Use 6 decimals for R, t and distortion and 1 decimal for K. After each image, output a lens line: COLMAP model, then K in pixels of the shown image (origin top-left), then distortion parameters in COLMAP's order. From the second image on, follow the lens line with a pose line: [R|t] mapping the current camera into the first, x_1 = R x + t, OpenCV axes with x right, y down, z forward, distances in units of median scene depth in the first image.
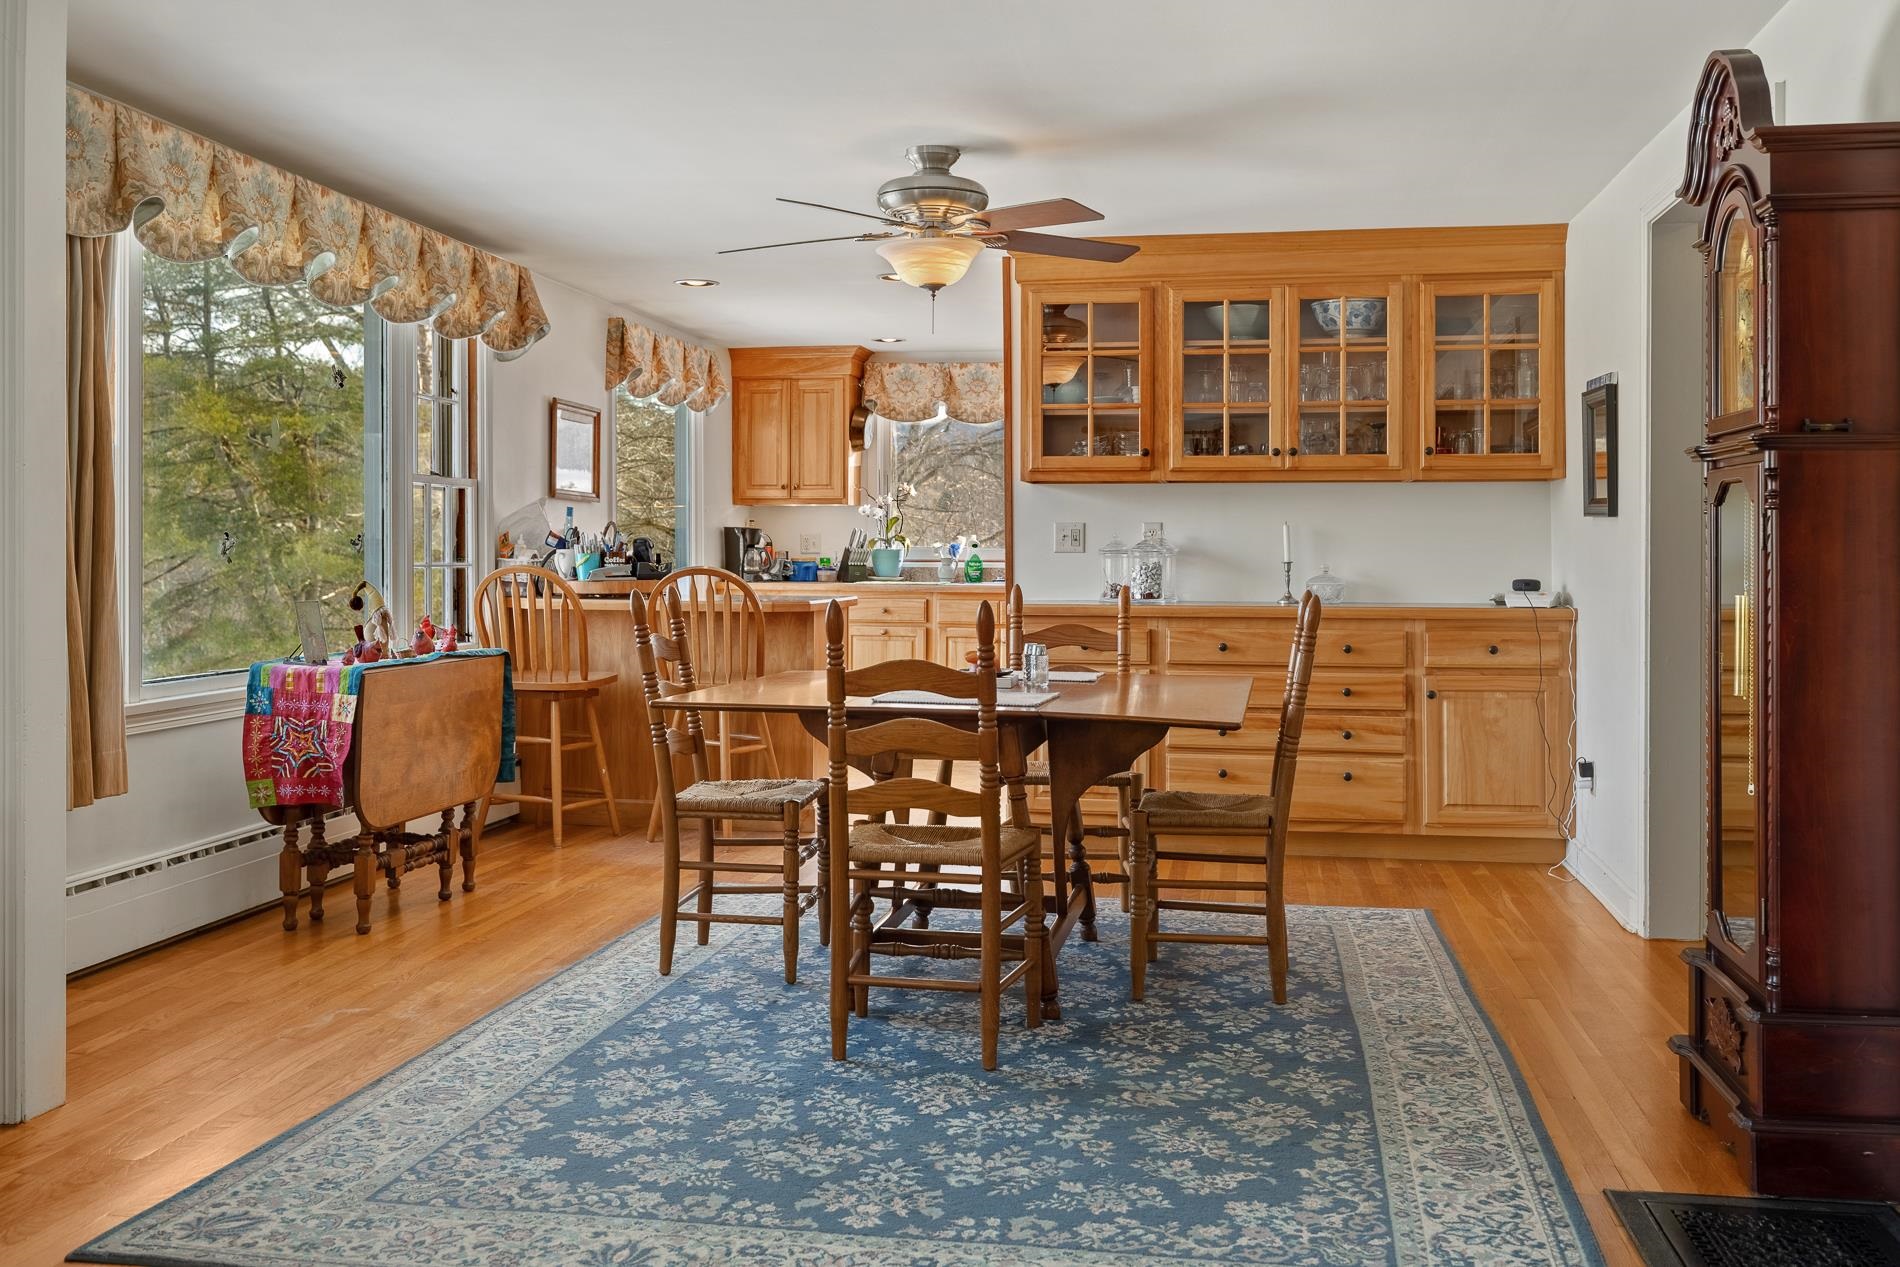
lens RADIAL K [[1740.5, 0, 948.9], [0, 1740.5, 563.5], [0, 0, 1]] dist [0.009479, 0.000000]
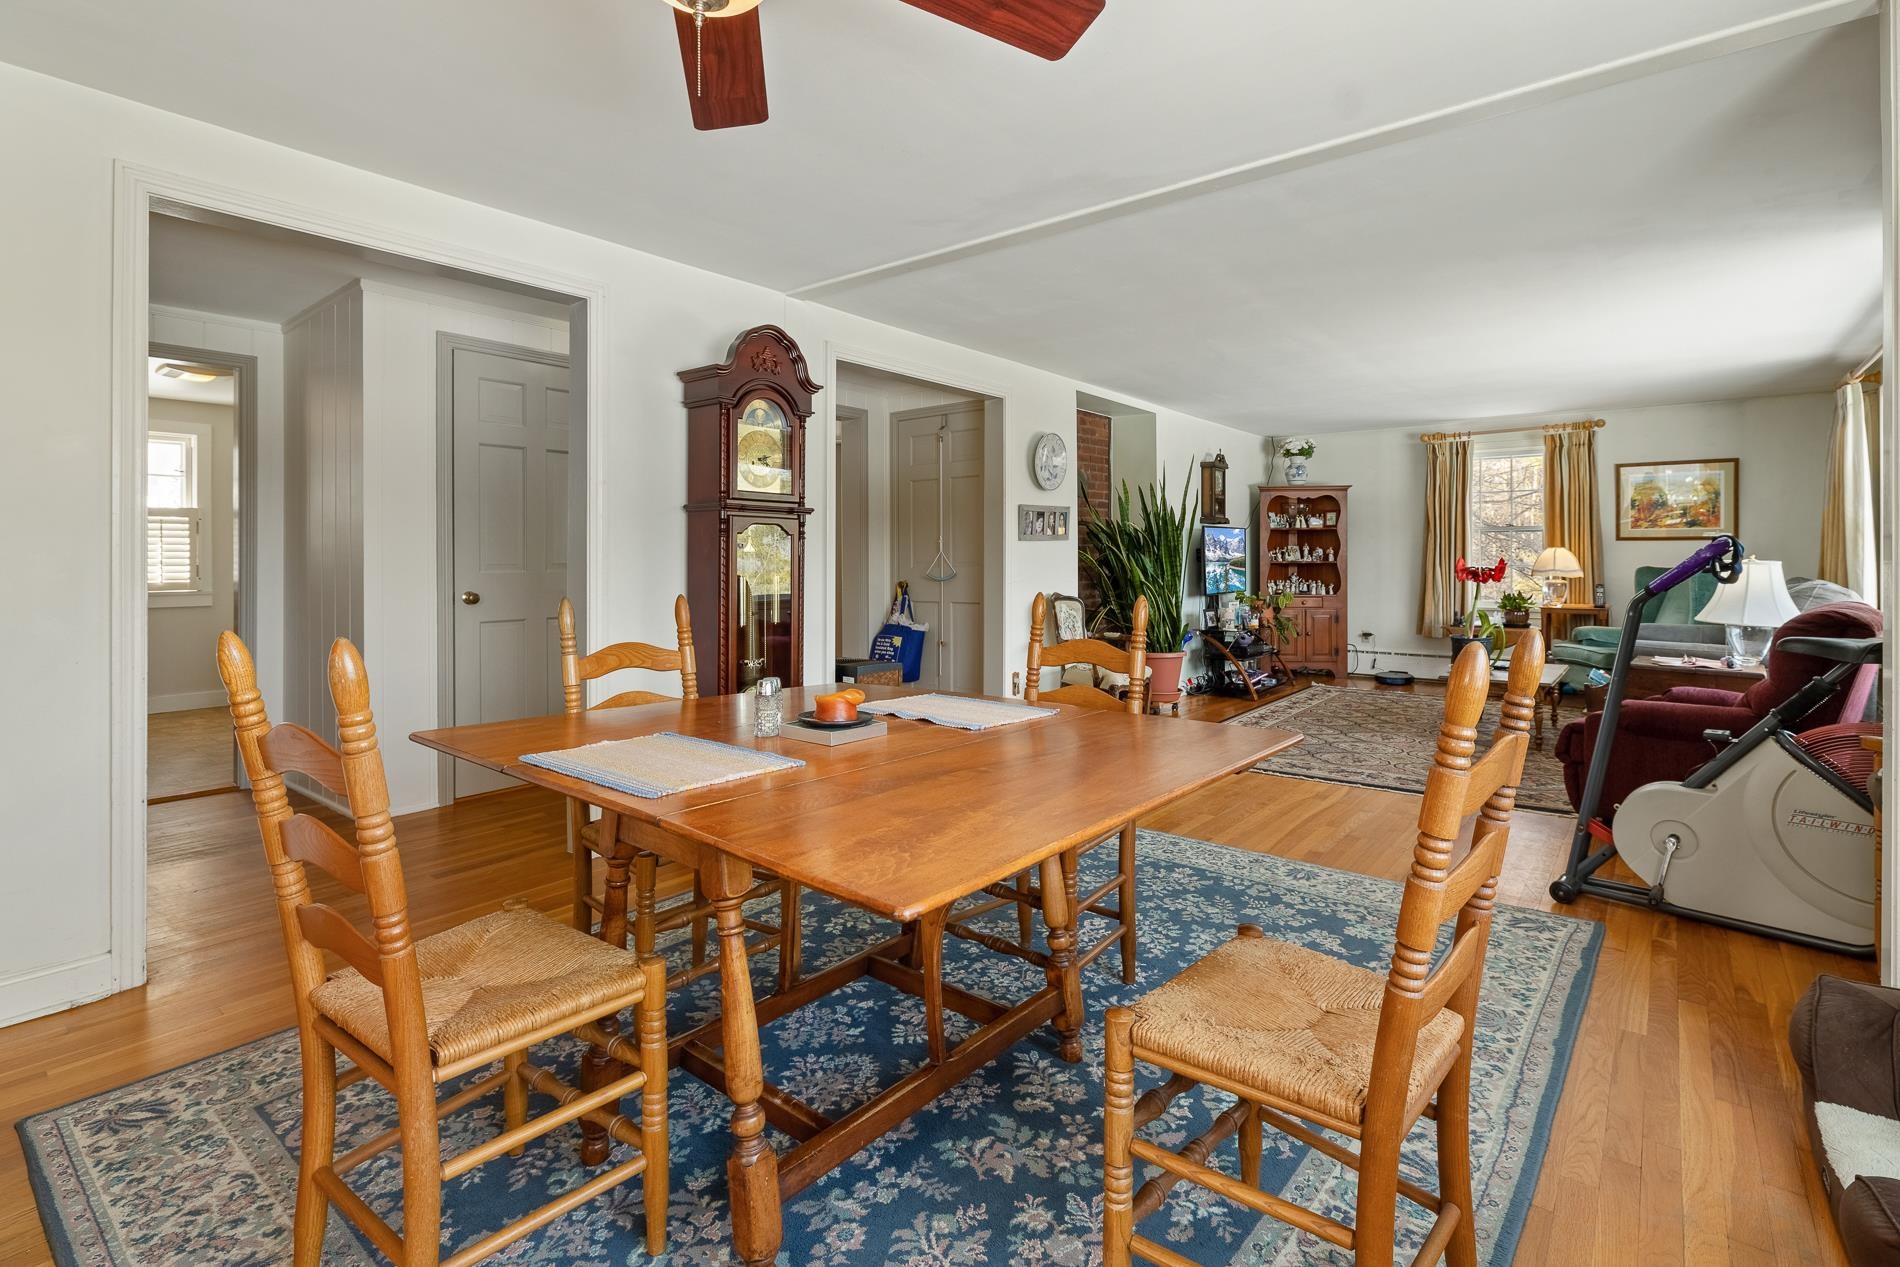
lens RADIAL K [[884.8, 0, 961.6], [0, 884.8, 555.7], [0, 0, 1]] dist [-0.011056, 0.001444]
pose [[-0.875057, -0.001723, 0.484017, -0.185744], [0.000414, 0.999991, 0.004307, -0.008095], [-0.484020, 0.003969, -0.875048, 1.152618]]
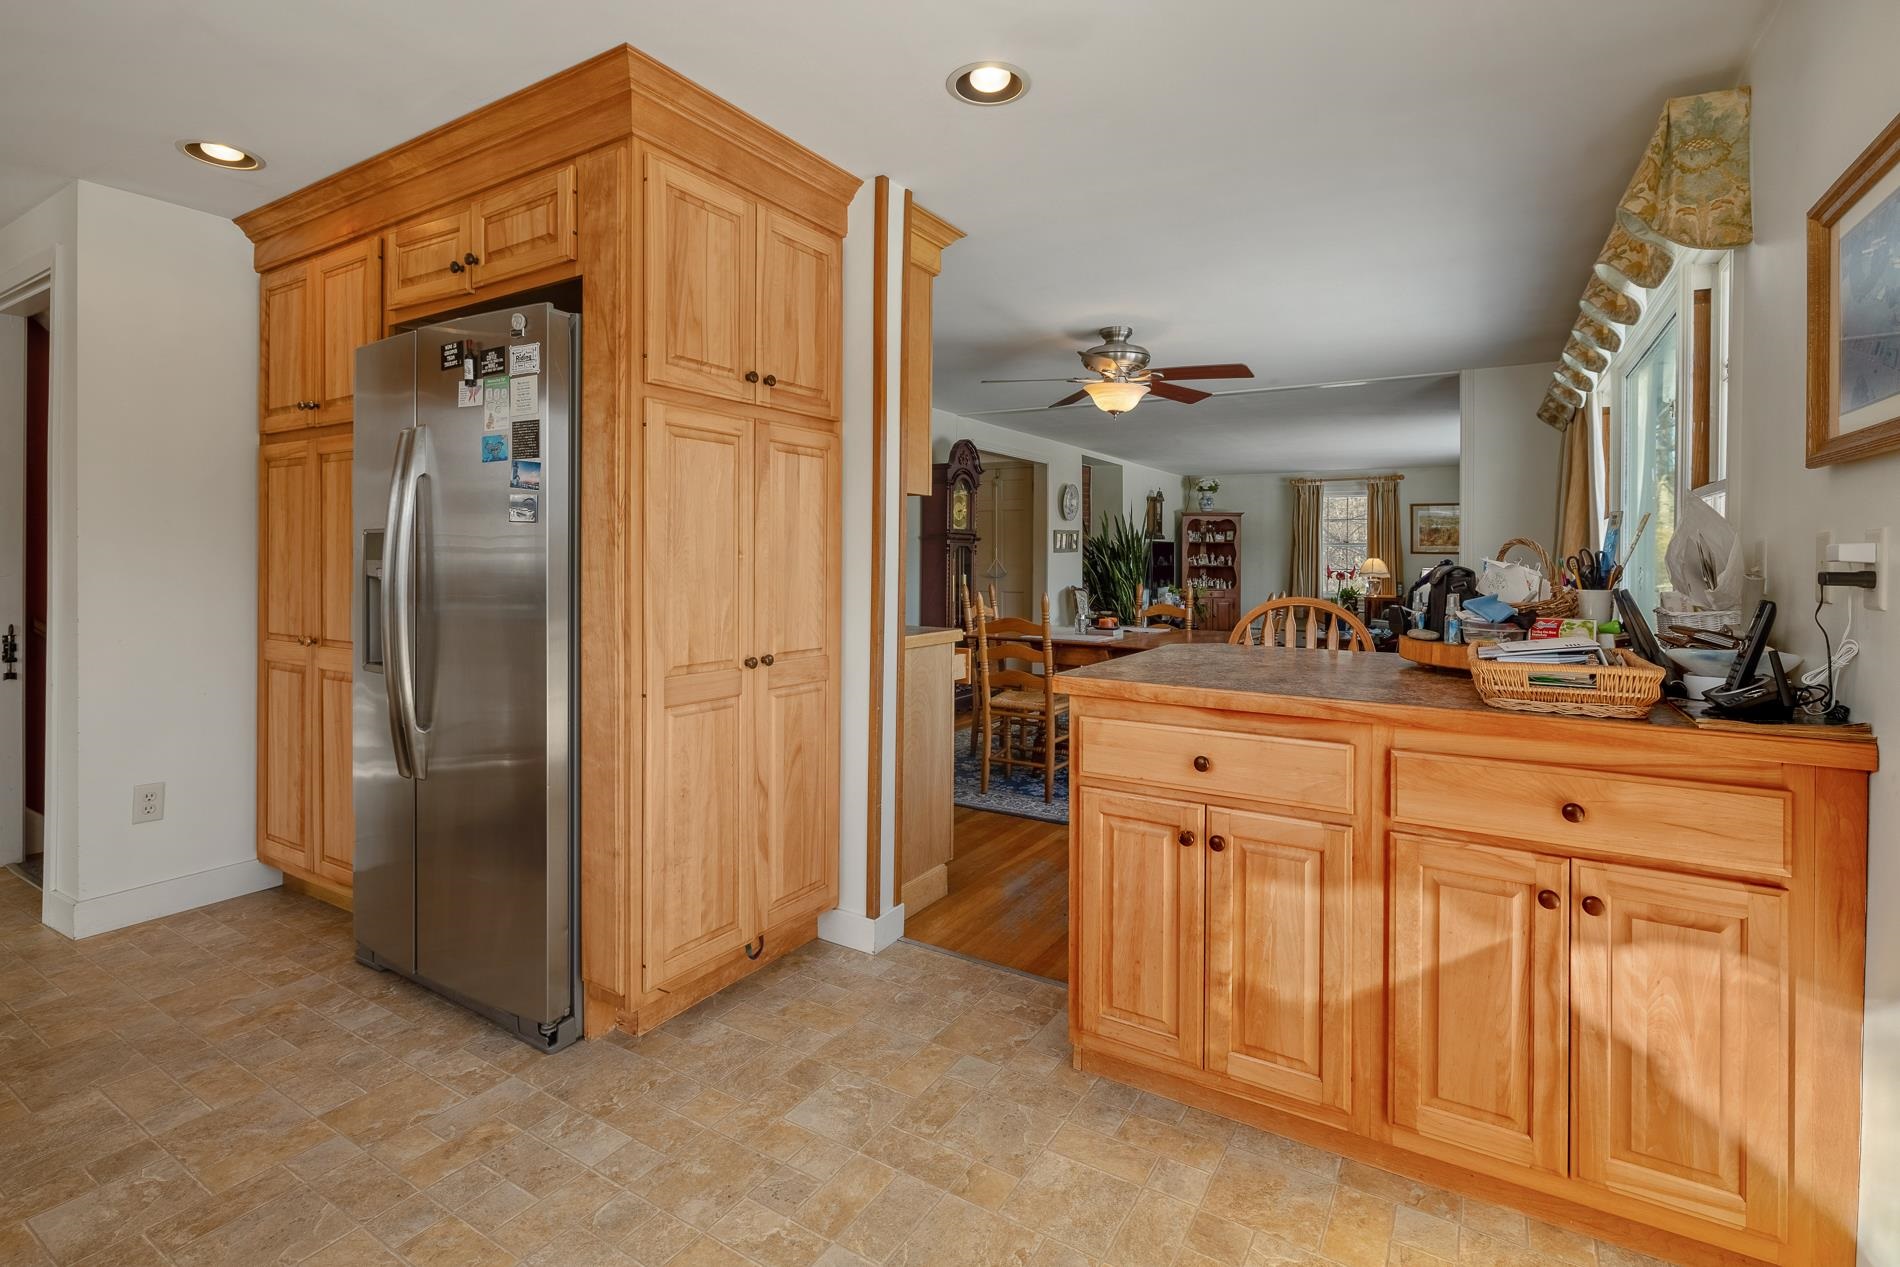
lens RADIAL K [[884.8, 0, 953.9], [0, 884.8, 547.8], [0, 0, 1]] dist [-0.011056, 0.001444]
pose [[-0.929717, -0.006466, 0.368219, -0.175510], [-0.007866, 0.999966, -0.002302, -0.025425], [-0.368191, -0.005036, -0.929736, 1.824157]]
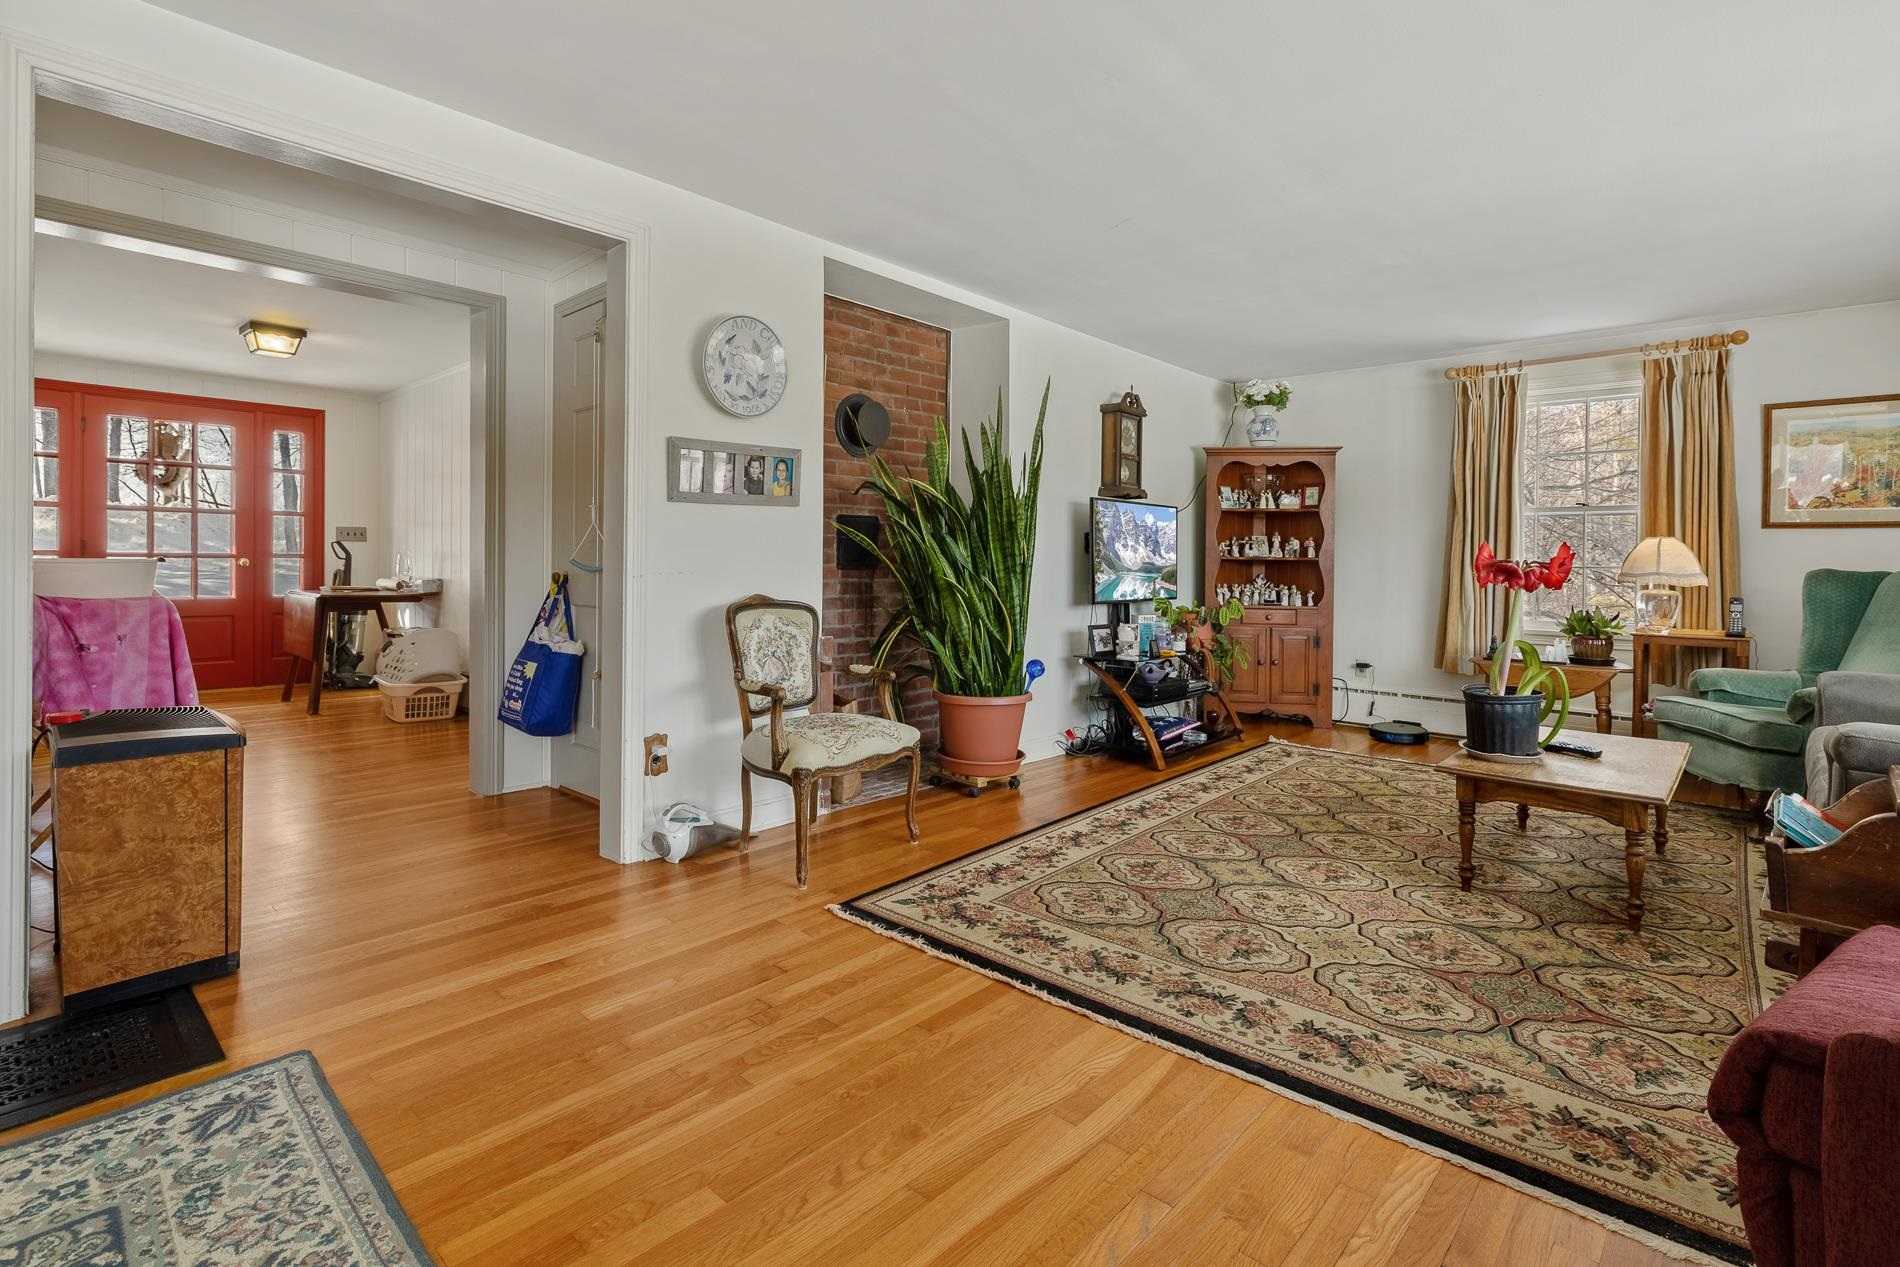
lens RADIAL K [[884.8, 0, 946.5], [0, 884.8, 561.4], [0, 0, 1]] dist [-0.011056, 0.001444]
pose [[-0.838944, -0.016797, 0.543959, -0.215352], [-0.014487, 0.999859, 0.008531, 0.010760], [-0.544025, -0.000723, -0.839068, 0.597847]]
